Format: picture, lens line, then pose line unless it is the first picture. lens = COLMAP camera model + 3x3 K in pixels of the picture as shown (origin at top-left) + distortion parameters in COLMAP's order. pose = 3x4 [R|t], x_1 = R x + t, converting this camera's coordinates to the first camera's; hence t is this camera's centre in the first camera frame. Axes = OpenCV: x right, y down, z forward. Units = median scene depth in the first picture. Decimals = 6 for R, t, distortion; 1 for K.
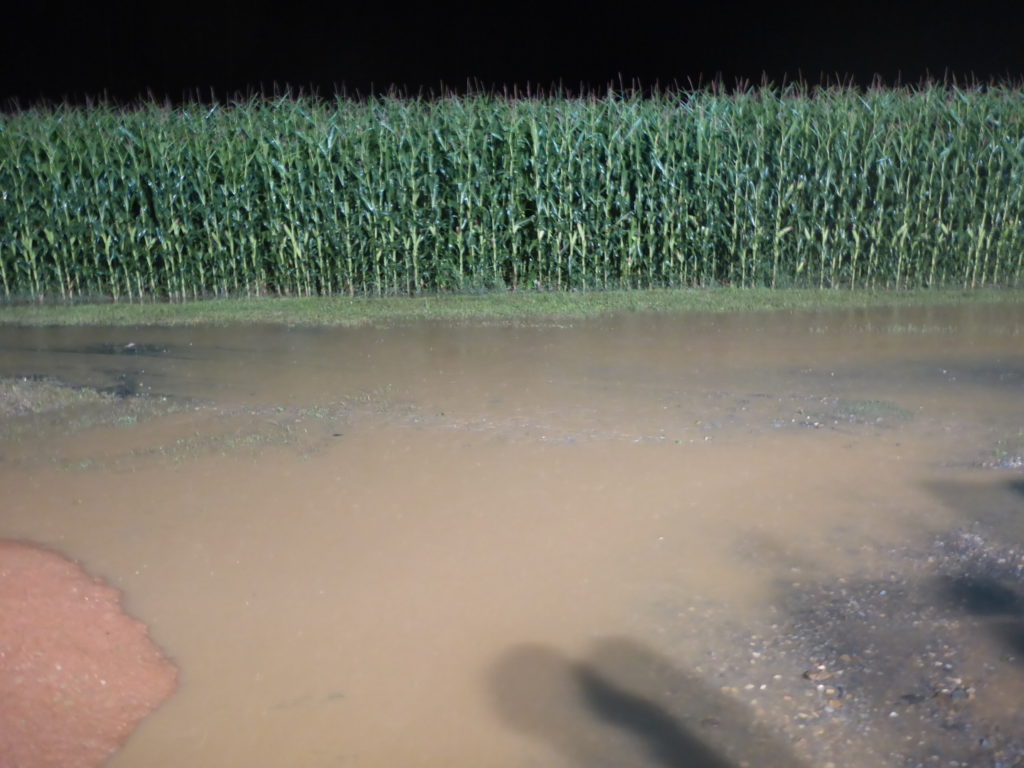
lens RADIAL K [[889.1, 0, 503.3], [0, 889.1, 383.5], [0, 0, 1]] dist [-0.007555, -0.016220]
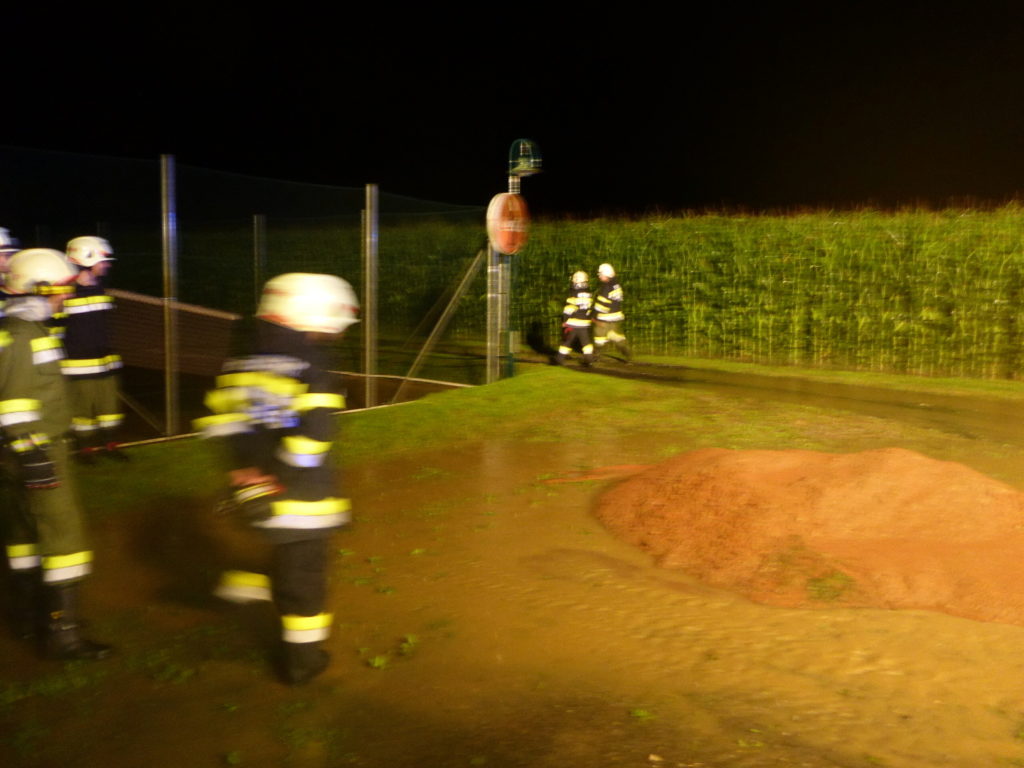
lens RADIAL K [[889.1, 0, 508.0], [0, 889.1, 379.9], [0, 0, 1]] dist [-0.007555, -0.016220]
pose [[0.792193, 0.108280, -0.600588, -0.109211], [-0.168235, 0.984748, -0.044367, 0.060827], [0.586624, 0.136188, 0.798327, -0.274217]]
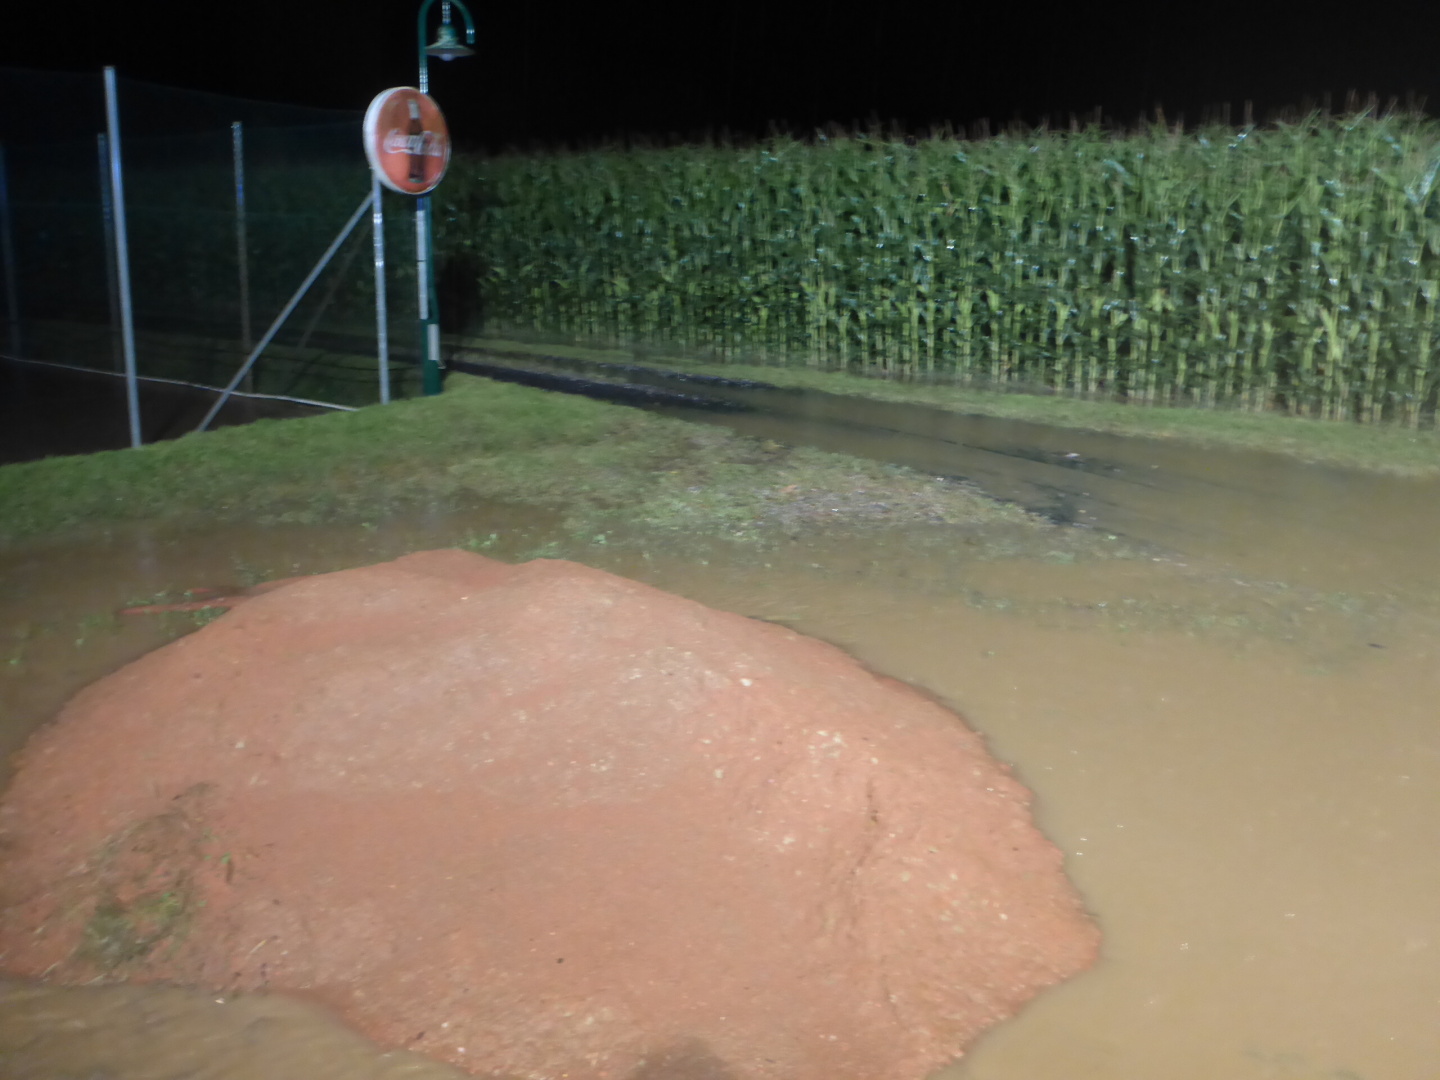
lens RADIAL K [[1250.2, 0, 714.2], [0, 1250.2, 536.7], [0, 0, 1]] dist [-0.007555, -0.016220]
pose [[0.774690, 0.184429, -0.604849, -0.006630], [-0.177533, 0.981486, 0.071887, 0.000484], [0.606909, 0.051690, 0.793089, 0.003669]]
